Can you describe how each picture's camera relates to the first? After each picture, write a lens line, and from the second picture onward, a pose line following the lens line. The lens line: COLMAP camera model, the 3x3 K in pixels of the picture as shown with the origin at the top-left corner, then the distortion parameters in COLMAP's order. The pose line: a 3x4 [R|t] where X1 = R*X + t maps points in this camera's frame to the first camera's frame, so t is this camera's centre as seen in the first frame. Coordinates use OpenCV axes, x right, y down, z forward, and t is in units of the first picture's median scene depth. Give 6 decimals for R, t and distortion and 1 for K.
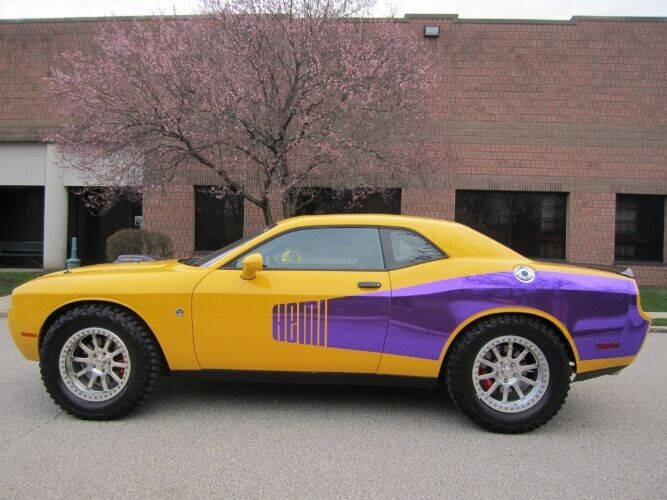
lens RADIAL K [[543.0, 0, 335.3], [0, 543.0, 255.8], [0, 0, 1]] dist [-0.055515, 0.016409]
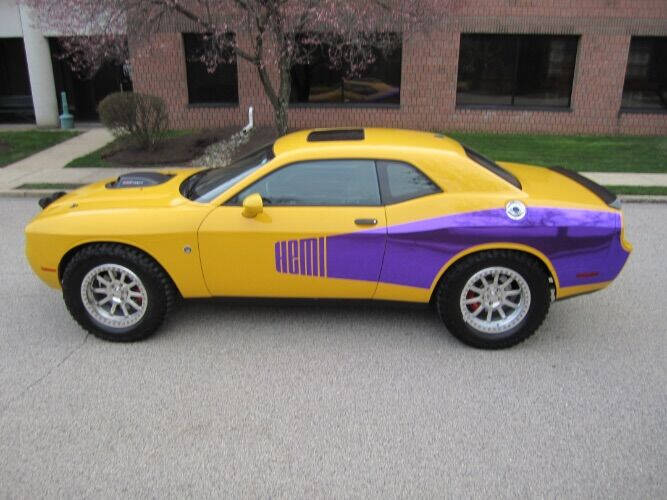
lens RADIAL K [[544.4, 0, 333.8], [0, 544.4, 252.6], [0, 0, 1]] dist [-0.059715, 0.008260]
pose [[0.999846, -0.016583, -0.005665, 0.005575], [0.017523, 0.948654, 0.315831, -0.219787], [0.000137, -0.315882, 0.948799, -0.011394]]
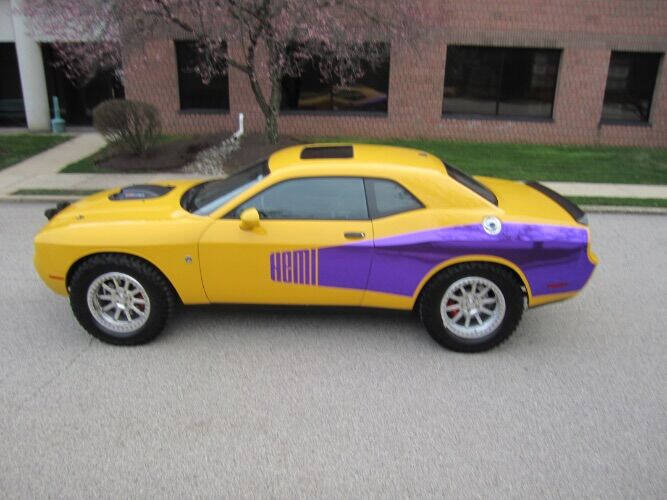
lens RADIAL K [[543.0, 0, 335.3], [0, 543.0, 255.8], [0, 0, 1]] dist [-0.055515, 0.016409]
pose [[0.999740, -0.010672, 0.020136, -0.000807], [0.003726, 0.948226, 0.317573, -0.263106], [-0.022483, -0.317416, 0.948020, -0.085823]]
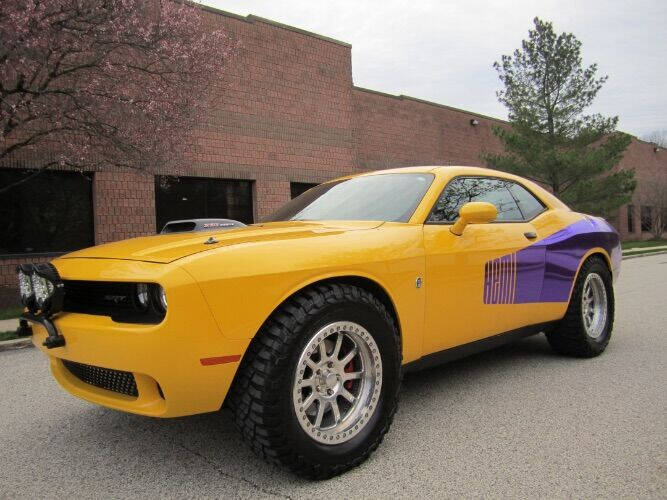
lens RADIAL K [[544.4, 0, 333.8], [0, 544.4, 252.6], [0, 0, 1]] dist [-0.059715, 0.008260]
pose [[0.697208, -0.058586, 0.714470, -0.886741], [0.061836, 0.997855, 0.021482, 0.041216], [-0.714197, 0.029203, 0.699336, 0.566088]]
